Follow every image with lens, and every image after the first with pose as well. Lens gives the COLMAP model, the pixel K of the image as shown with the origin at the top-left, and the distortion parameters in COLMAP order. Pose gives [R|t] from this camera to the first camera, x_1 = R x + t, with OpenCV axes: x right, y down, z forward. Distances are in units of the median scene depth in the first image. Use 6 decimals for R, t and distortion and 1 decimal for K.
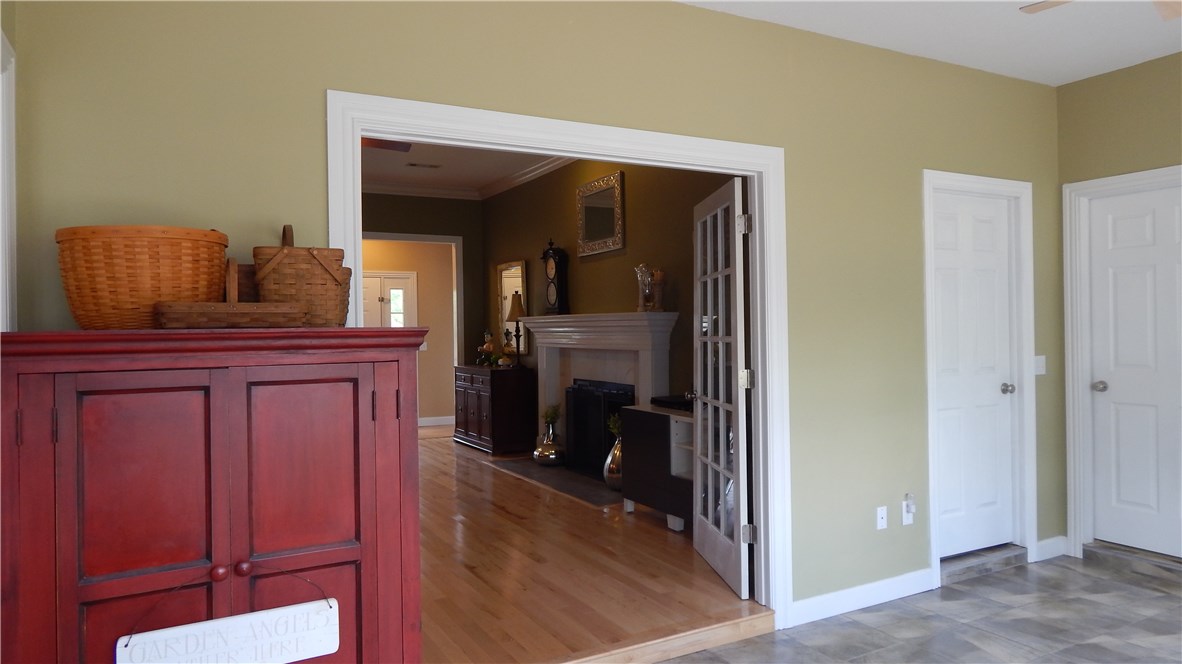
lens RADIAL K [[778.1, 0, 594.9], [0, 778.1, 326.7], [0, 0, 1]] dist [0.000479, 0.001024]
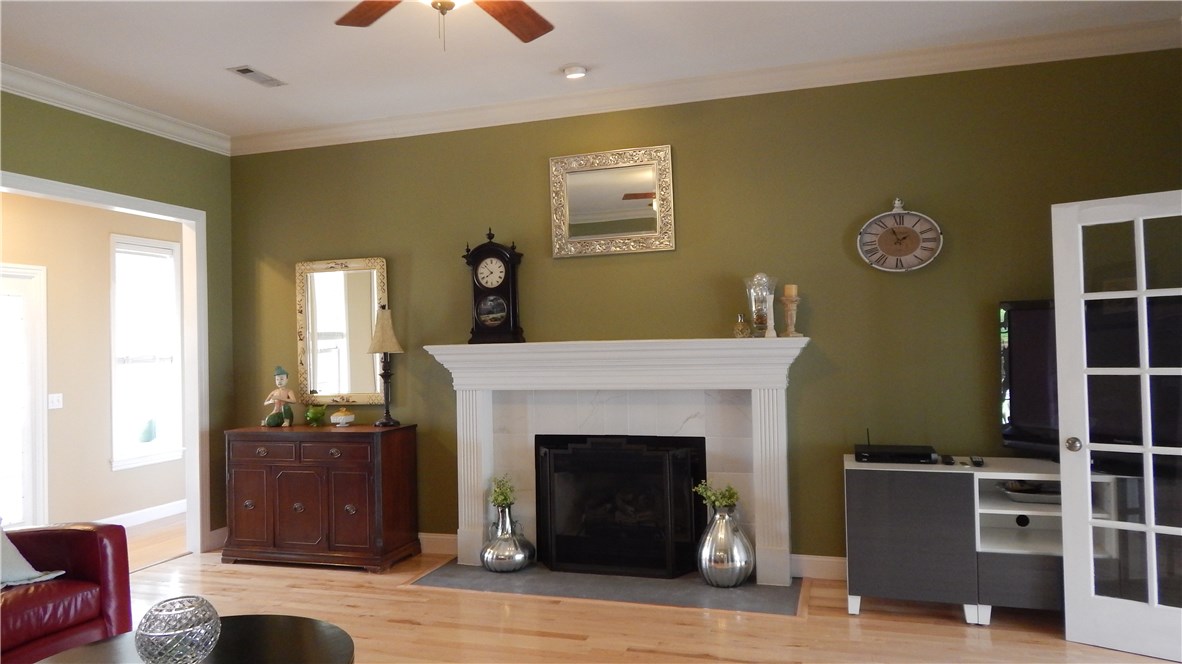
lens RADIAL K [[778.1, 0, 594.9], [0, 778.1, 326.7], [0, 0, 1]] dist [0.000479, 0.001024]
pose [[0.719410, 0.016751, 0.694383, -0.462595], [0.012832, 0.999218, -0.037399, -0.002587], [-0.694467, 0.035816, 0.718633, 0.465337]]
